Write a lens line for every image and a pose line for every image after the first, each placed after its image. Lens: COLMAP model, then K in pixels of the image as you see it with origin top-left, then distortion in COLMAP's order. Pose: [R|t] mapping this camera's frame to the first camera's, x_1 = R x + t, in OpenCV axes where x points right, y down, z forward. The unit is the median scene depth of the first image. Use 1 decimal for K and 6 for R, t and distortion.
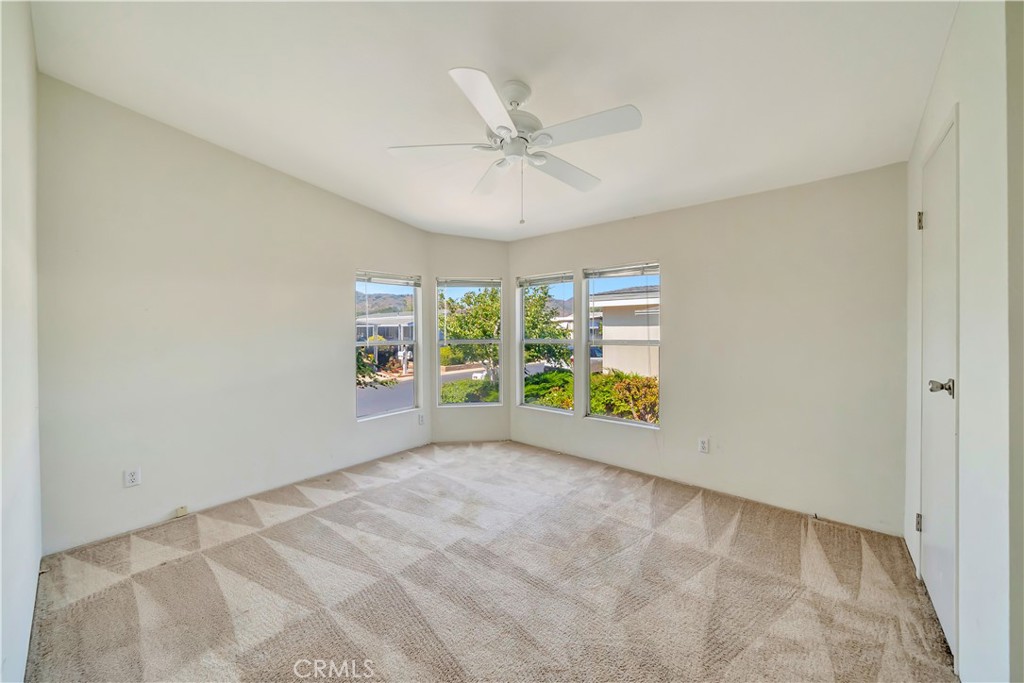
lens RADIAL K [[383.2, 0, 506.8], [0, 383.2, 329.2], [0, 0, 1]] dist [-0.000346, -0.000156]
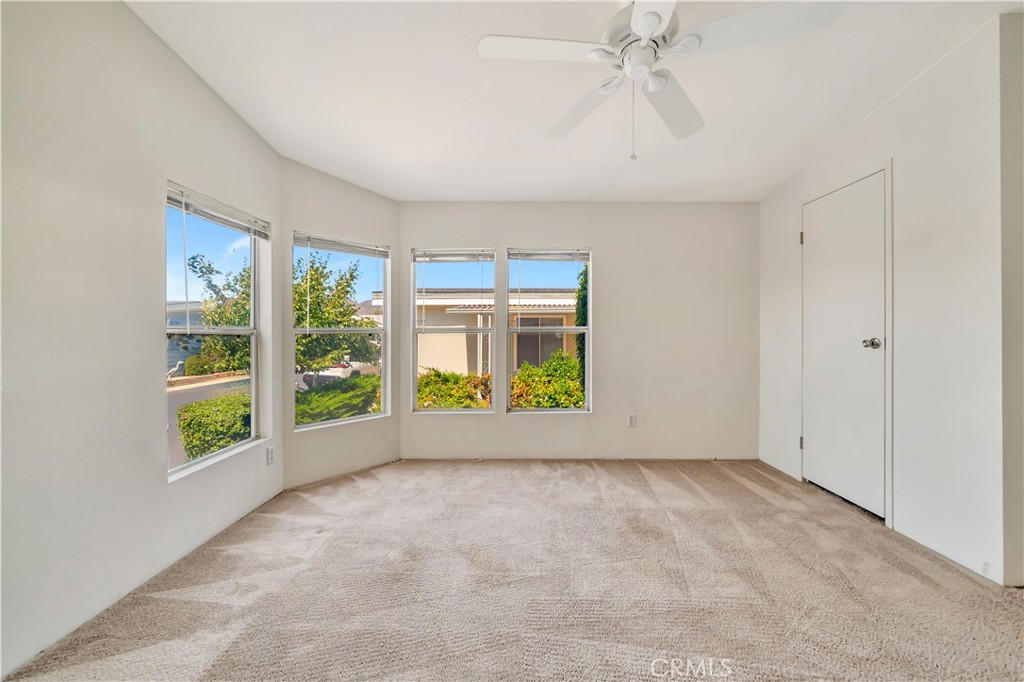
lens RADIAL K [[375.6, 0, 513.3], [0, 375.6, 333.0], [0, 0, 1]] dist [0.002486, -0.003398]
pose [[0.754604, 0.004877, 0.656163, -0.416825], [-0.000938, 0.999979, -0.006353, 0.054575], [-0.656180, 0.004178, 0.754593, 0.373429]]
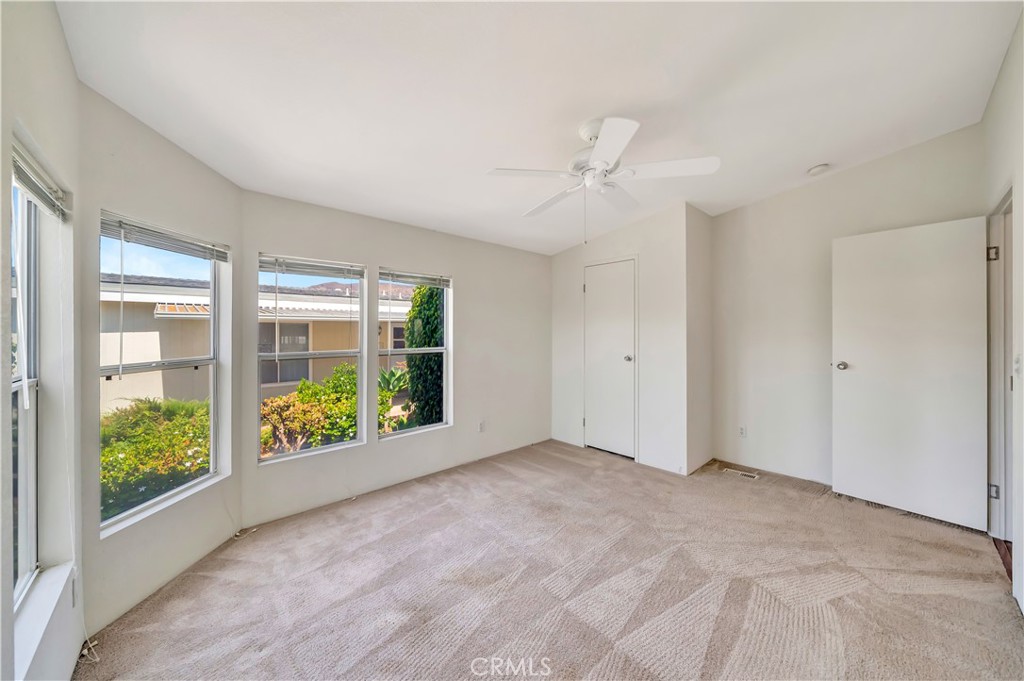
lens RADIAL K [[375.6, 0, 513.3], [0, 375.6, 332.5], [0, 0, 1]] dist [0.002486, -0.003398]
pose [[0.092504, 0.006948, 0.995688, -0.687140], [0.001533, 0.999973, -0.007120, -0.005036], [-0.995711, 0.002186, 0.092491, 0.711507]]
